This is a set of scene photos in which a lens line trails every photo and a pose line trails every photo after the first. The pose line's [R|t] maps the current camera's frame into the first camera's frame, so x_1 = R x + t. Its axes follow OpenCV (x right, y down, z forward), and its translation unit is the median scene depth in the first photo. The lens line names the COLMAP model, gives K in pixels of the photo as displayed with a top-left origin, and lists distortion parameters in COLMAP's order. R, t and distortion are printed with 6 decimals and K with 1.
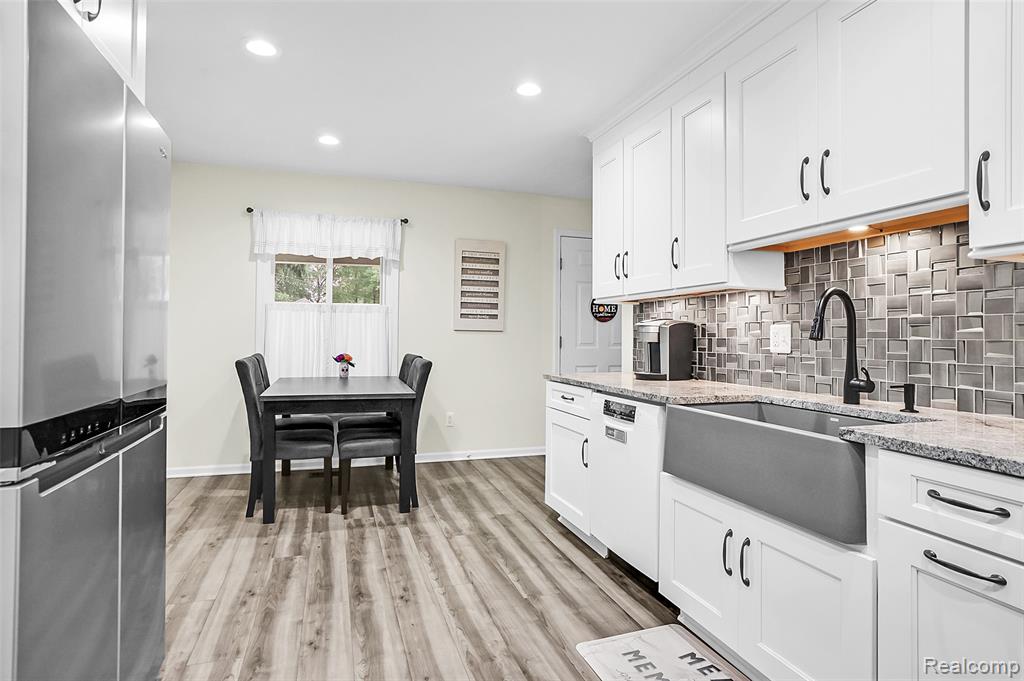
lens RADIAL K [[562.7, 0, 516.7], [0, 562.7, 325.4], [0, 0, 1]] dist [-0.042014, 0.025140]
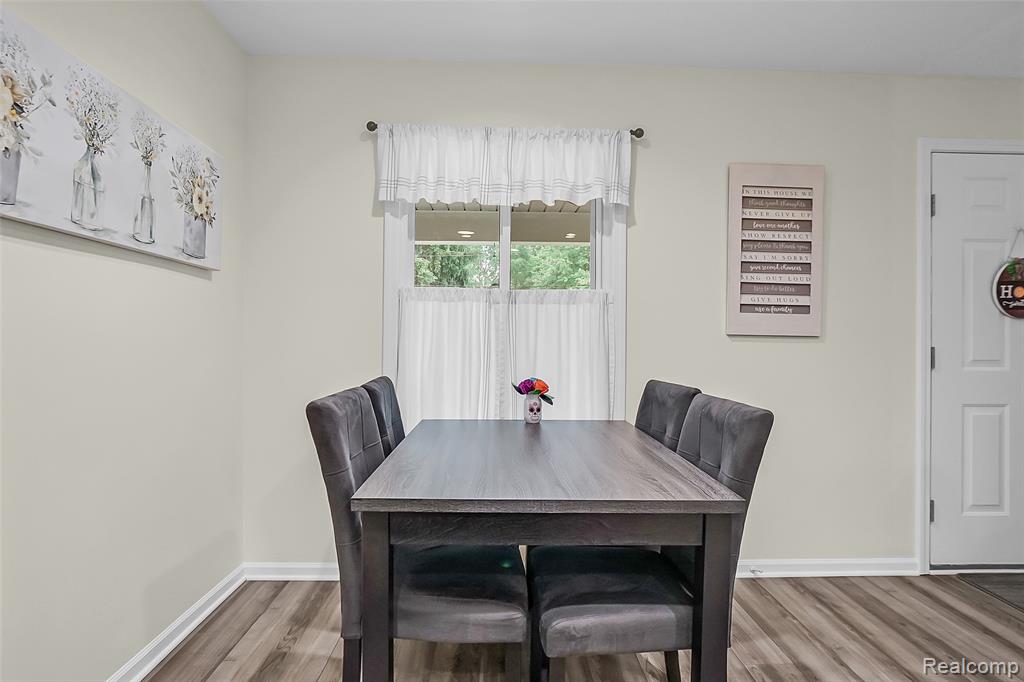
lens RADIAL K [[562.7, 0, 509.4], [0, 562.7, 342.0], [0, 0, 1]] dist [-0.042014, 0.025140]
pose [[0.958638, -0.000296, -0.284627, -0.165242], [0.003646, 0.999930, 0.011238, 0.008821], [0.284604, -0.011810, 0.958573, 0.447475]]
